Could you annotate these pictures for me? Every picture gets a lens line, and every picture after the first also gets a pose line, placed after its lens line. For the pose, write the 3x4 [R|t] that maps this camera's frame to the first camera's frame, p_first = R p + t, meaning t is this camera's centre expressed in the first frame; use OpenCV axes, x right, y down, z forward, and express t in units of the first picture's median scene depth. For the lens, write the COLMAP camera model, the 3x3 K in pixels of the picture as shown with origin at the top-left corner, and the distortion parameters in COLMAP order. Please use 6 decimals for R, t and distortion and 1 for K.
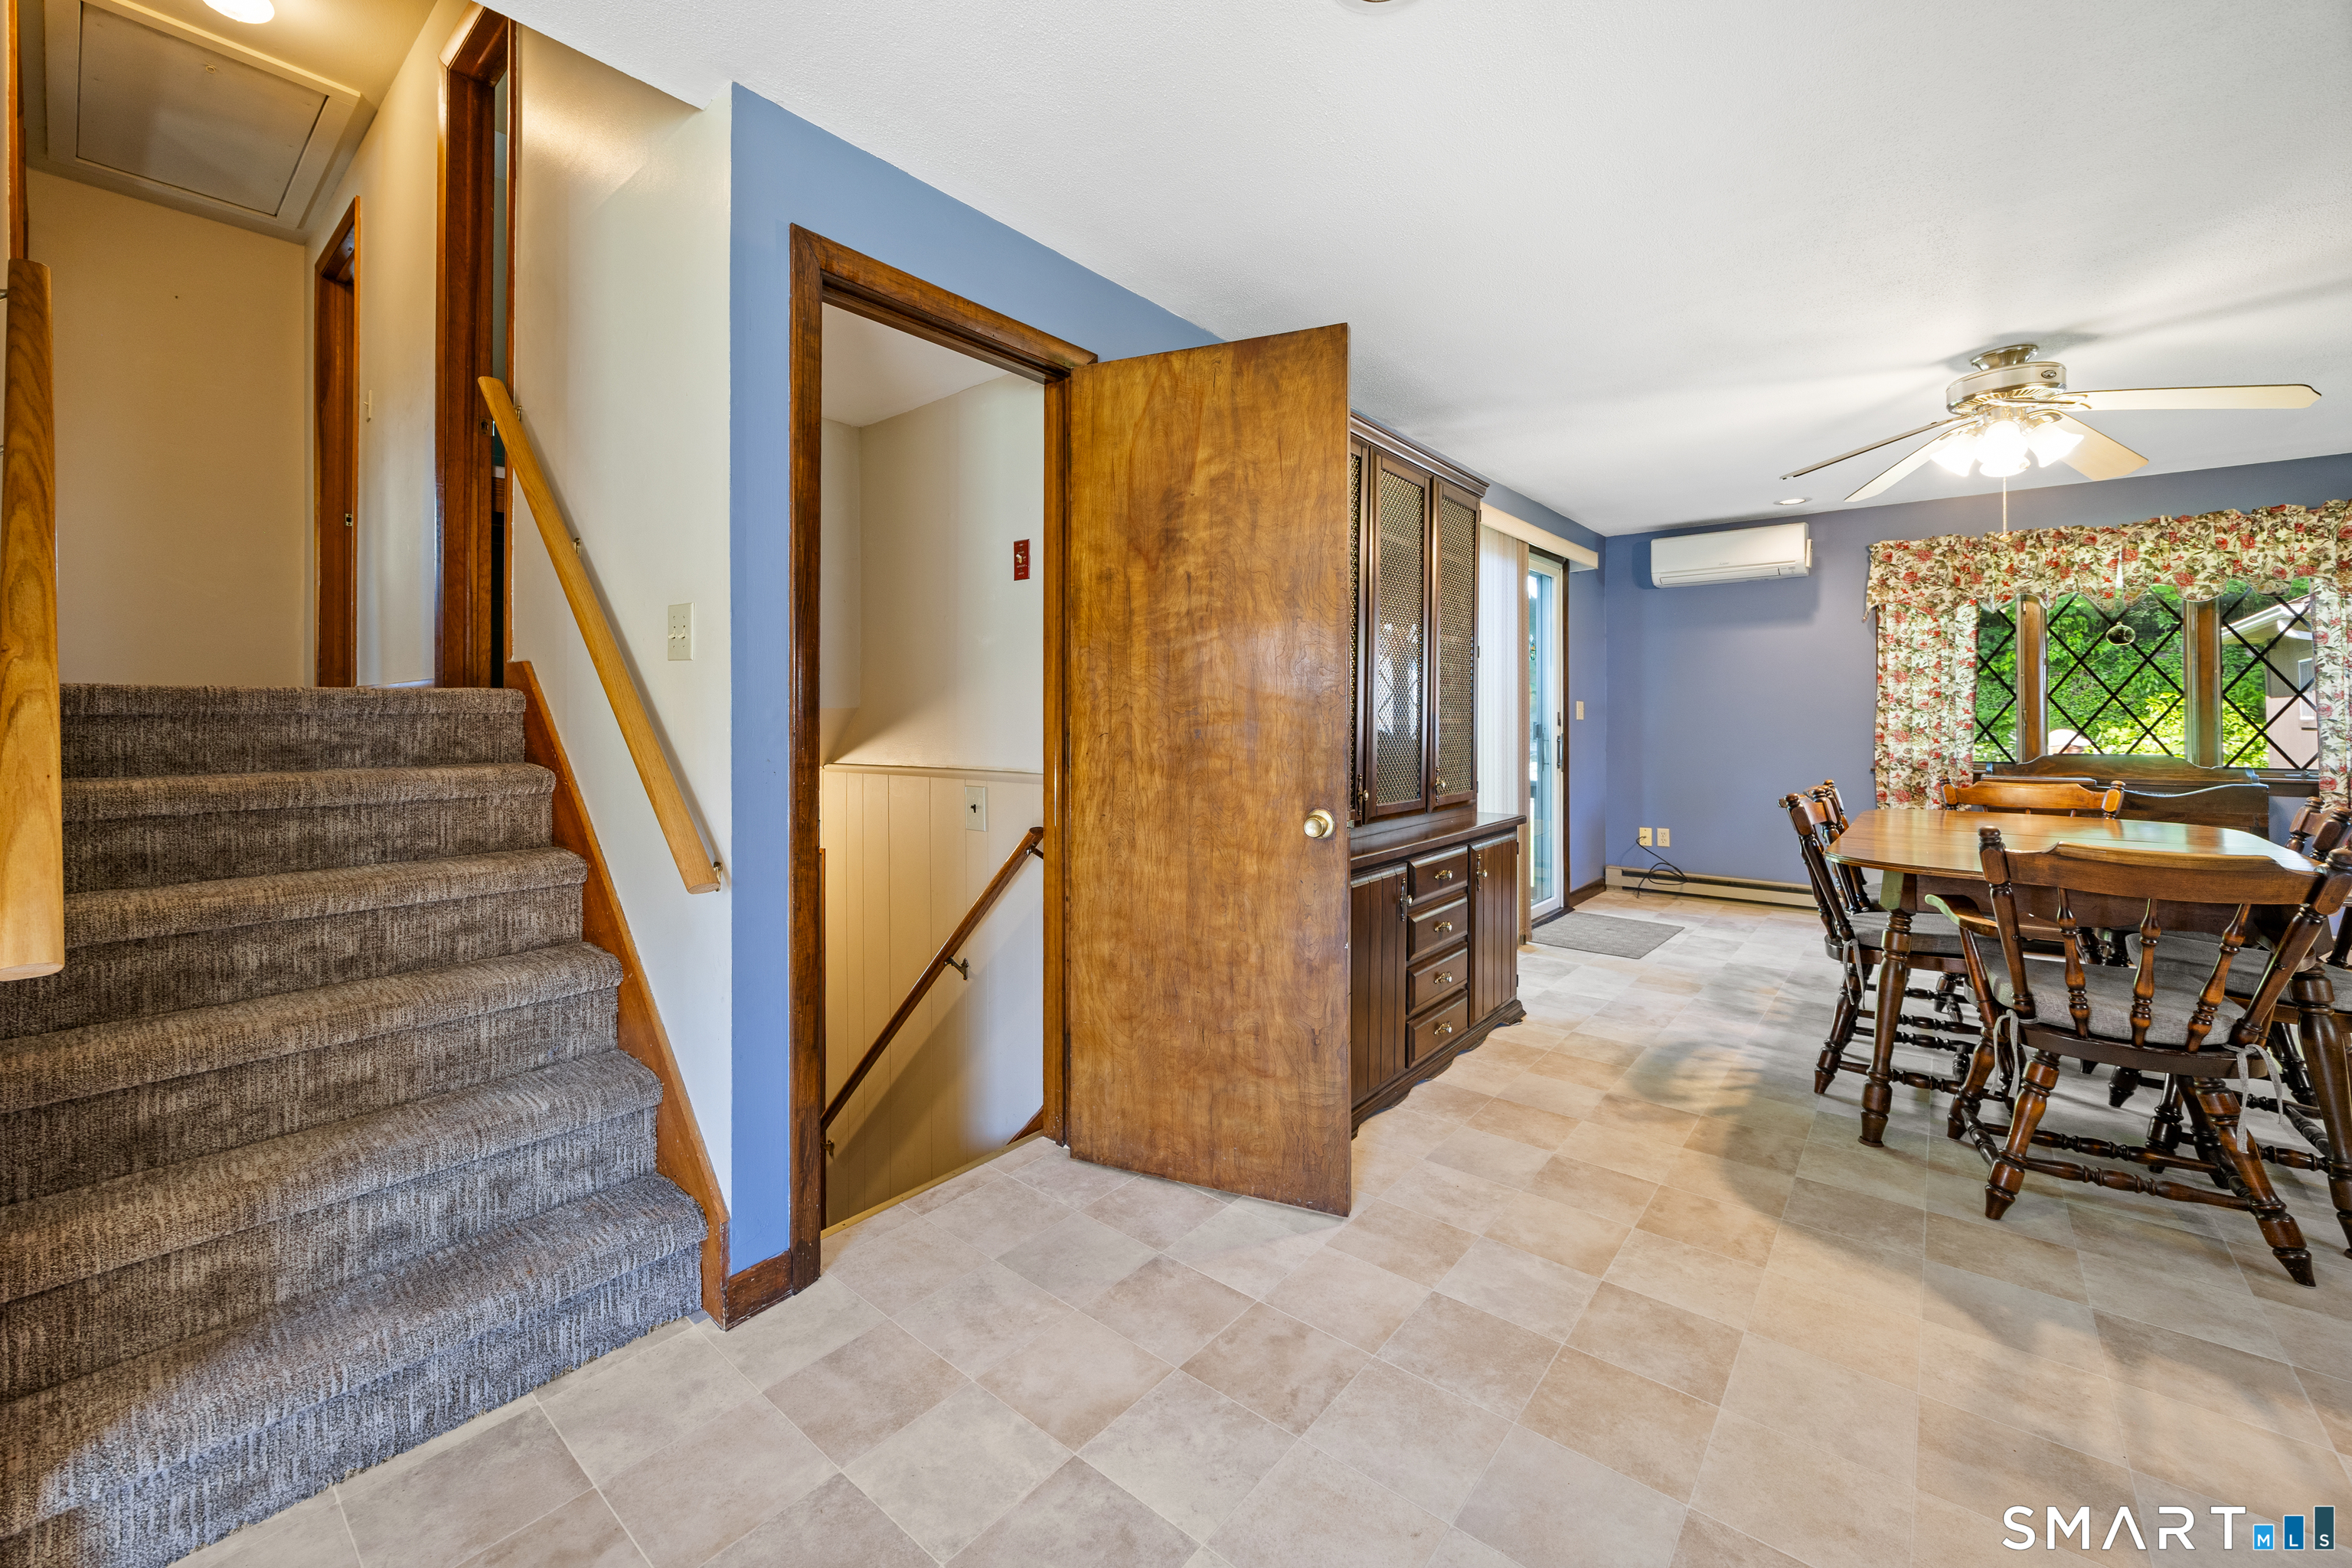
lens RADIAL K [[929.4, 0, 1180.5], [0, 929.4, 728.3], [0, 0, 1]] dist [-0.002017, -0.000261]
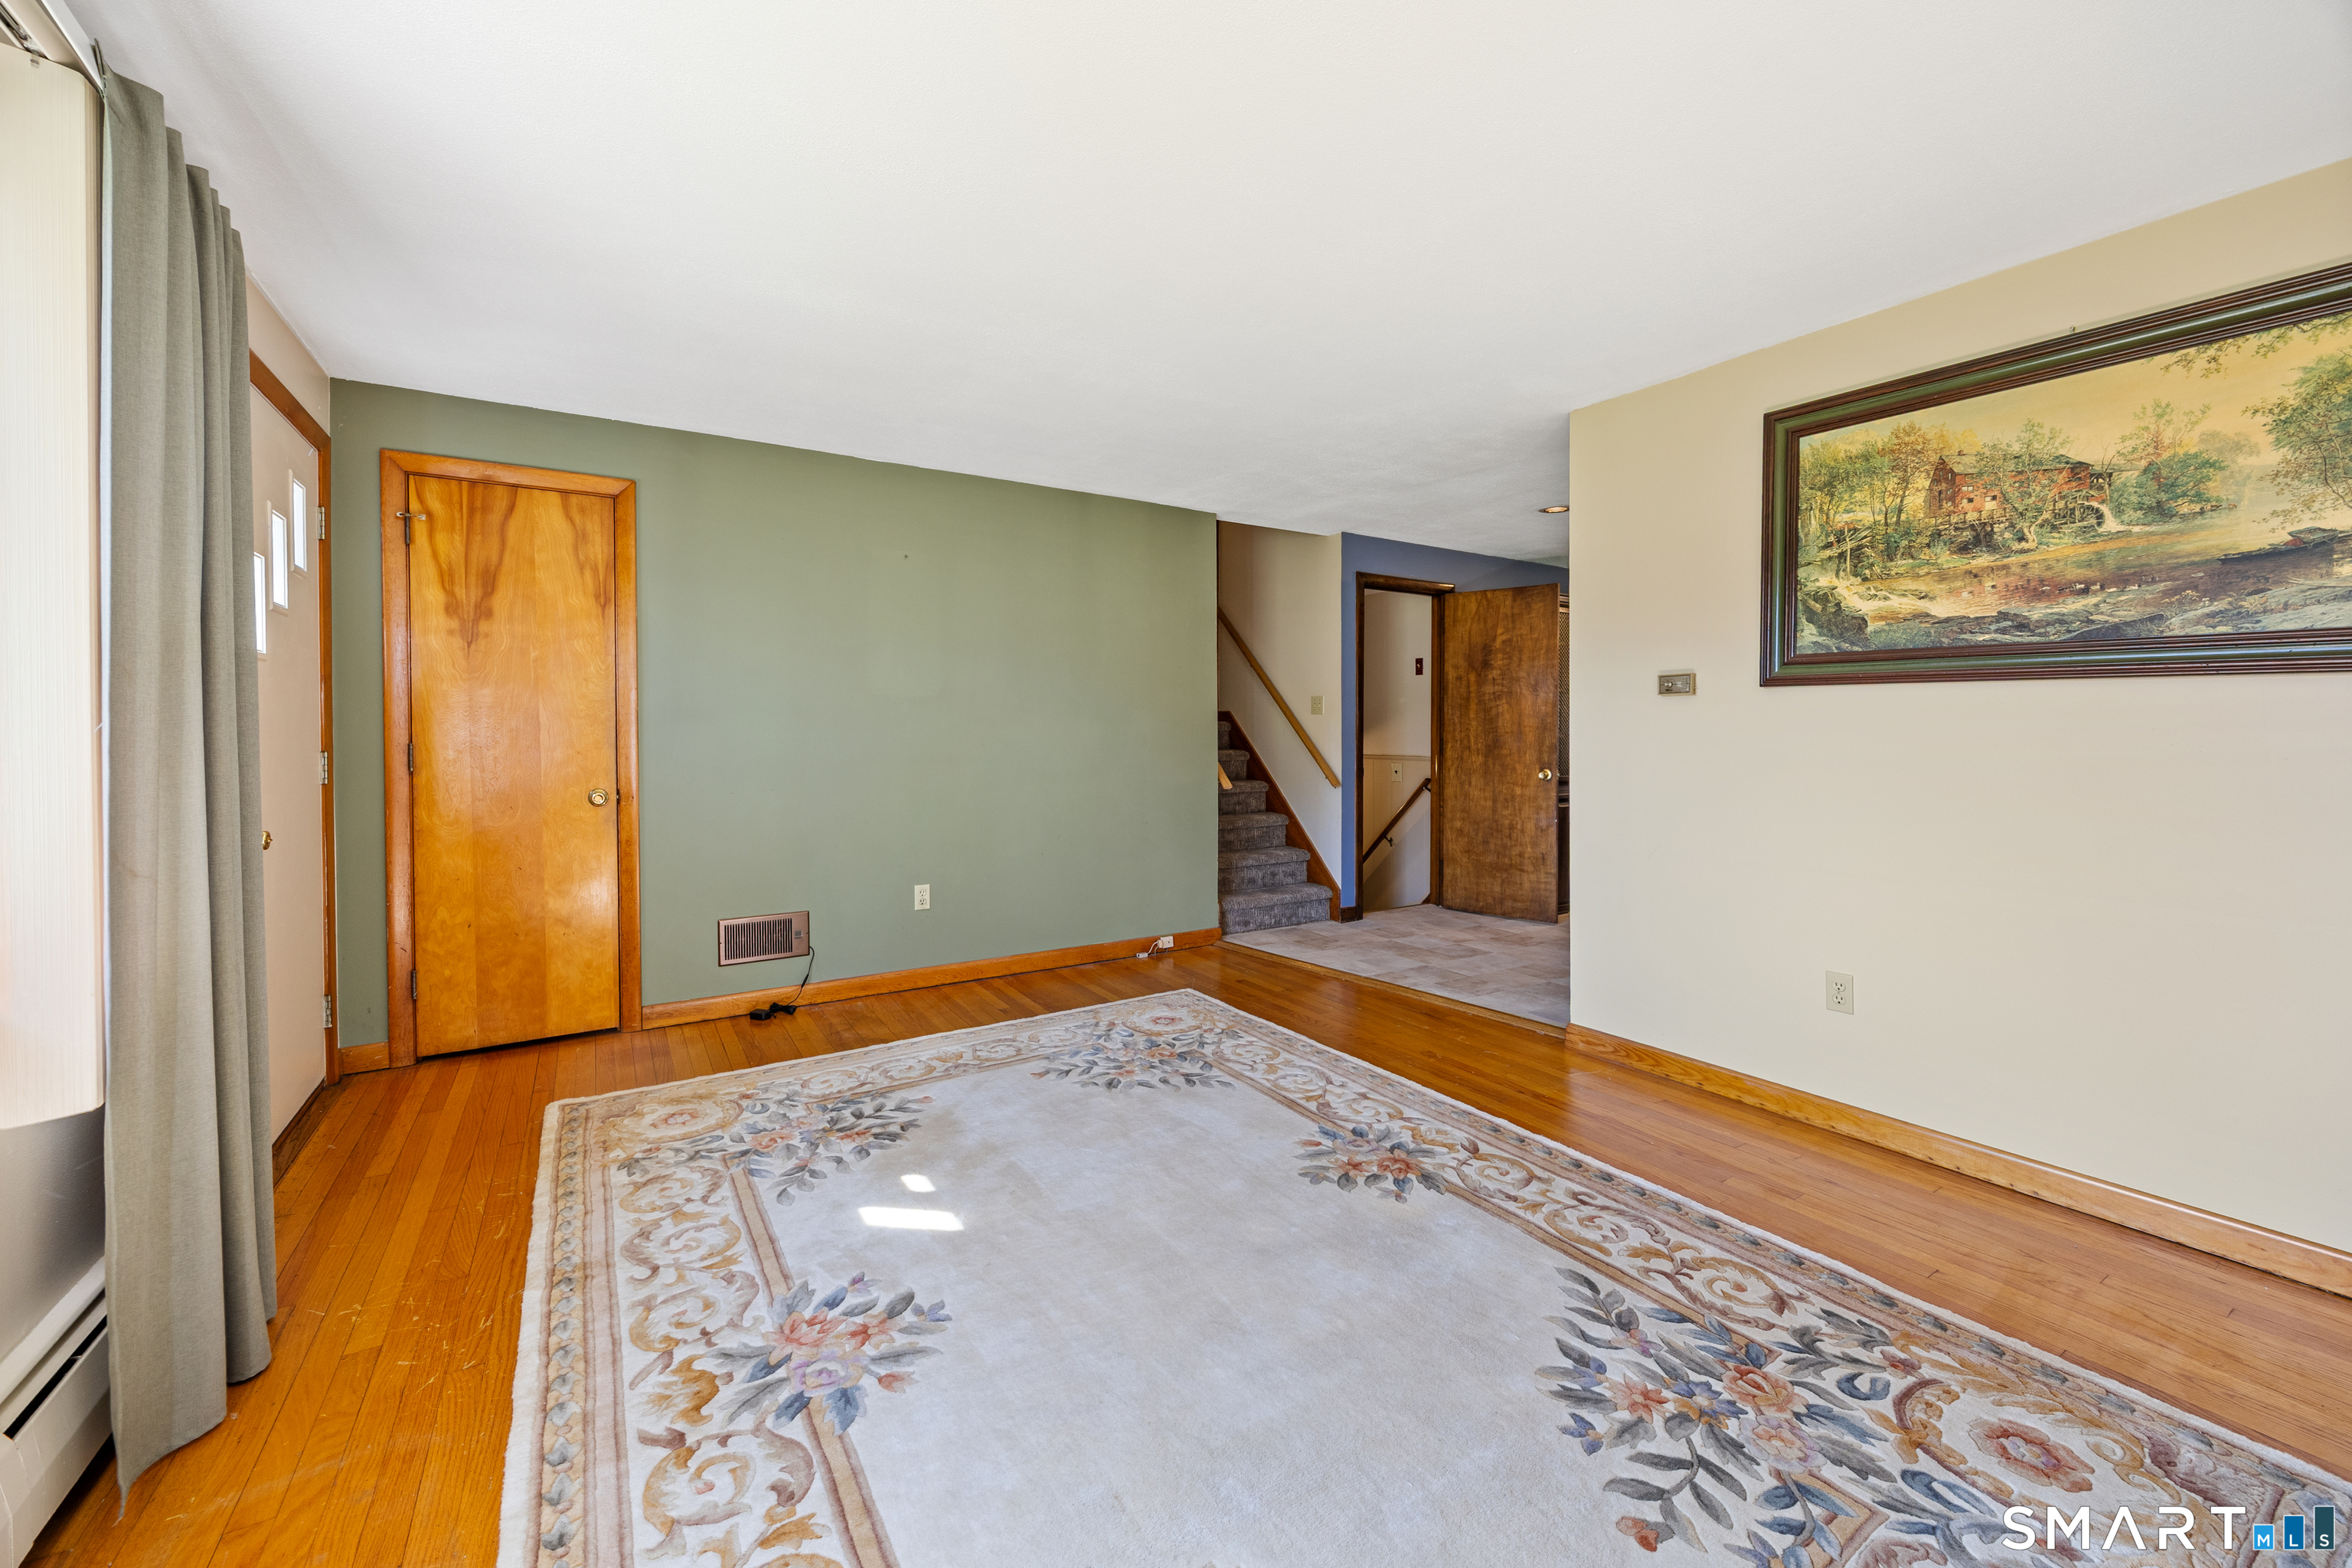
lens RADIAL K [[929.4, 0, 1180.5], [0, 929.4, 728.3], [0, 0, 1]] dist [-0.002017, -0.000261]
pose [[0.949723, 0.005574, -0.313041, -0.008636], [-0.010207, 0.999861, -0.013165, 0.015441], [0.312924, 0.015698, 0.949648, -1.704289]]
